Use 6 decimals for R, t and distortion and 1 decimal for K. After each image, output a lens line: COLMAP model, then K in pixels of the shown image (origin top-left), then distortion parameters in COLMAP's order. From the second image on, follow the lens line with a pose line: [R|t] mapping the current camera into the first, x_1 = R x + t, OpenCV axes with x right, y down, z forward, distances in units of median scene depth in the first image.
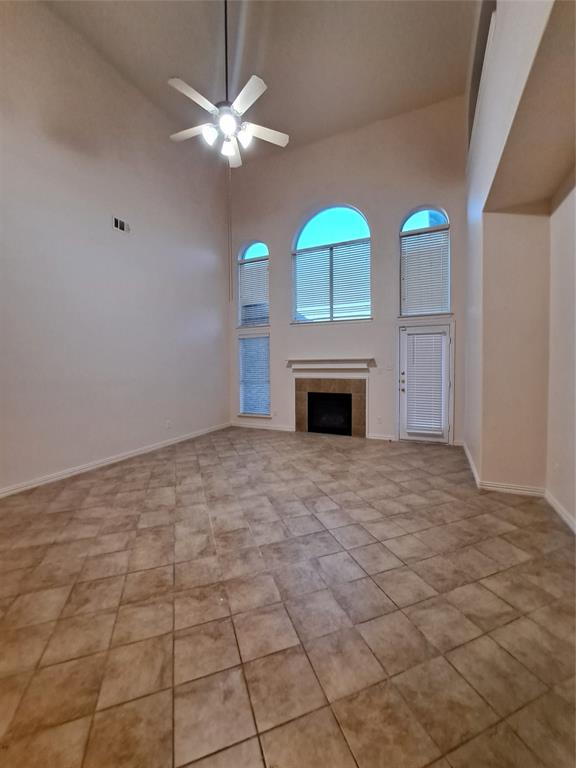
lens RADIAL K [[306.0, 0, 287.2], [0, 306.0, 380.5], [0, 0, 1]] dist [-0.009286, -0.000738]
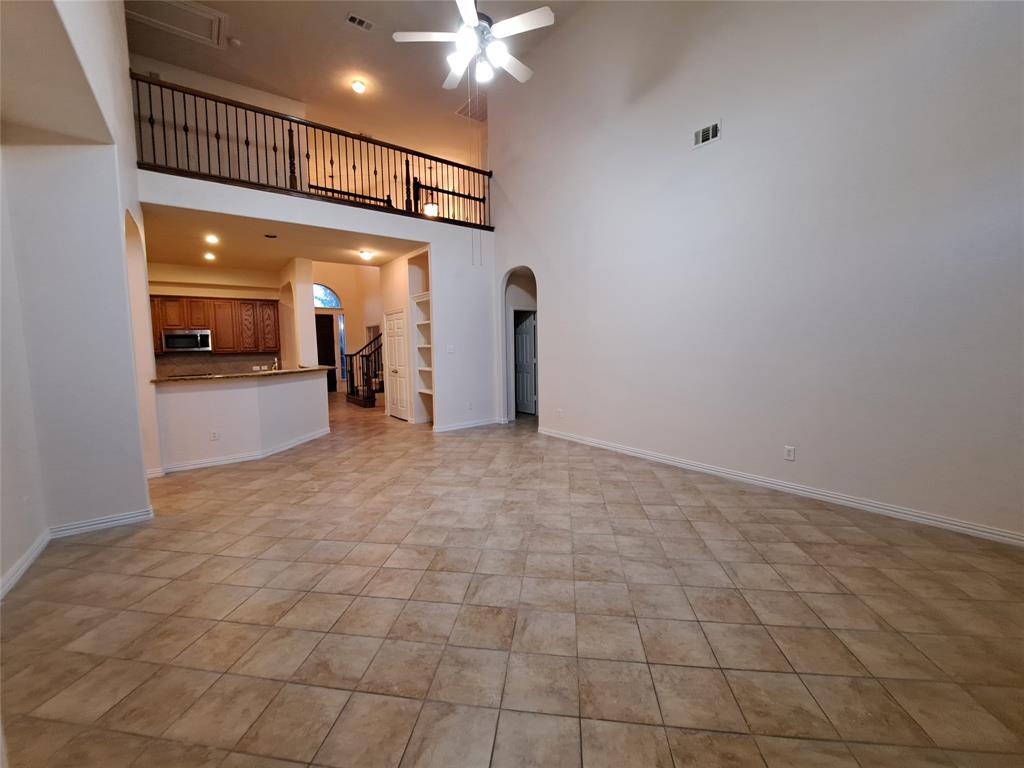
lens RADIAL K [[408.1, 0, 510.9], [0, 408.1, 381.6], [0, 0, 1]] dist [-0.009286, -0.000738]
pose [[-0.457861, 0.100333, -0.883344, 0.739174], [-0.021413, 0.992078, 0.123783, -0.088848], [0.888766, 0.075590, -0.452086, 1.522484]]
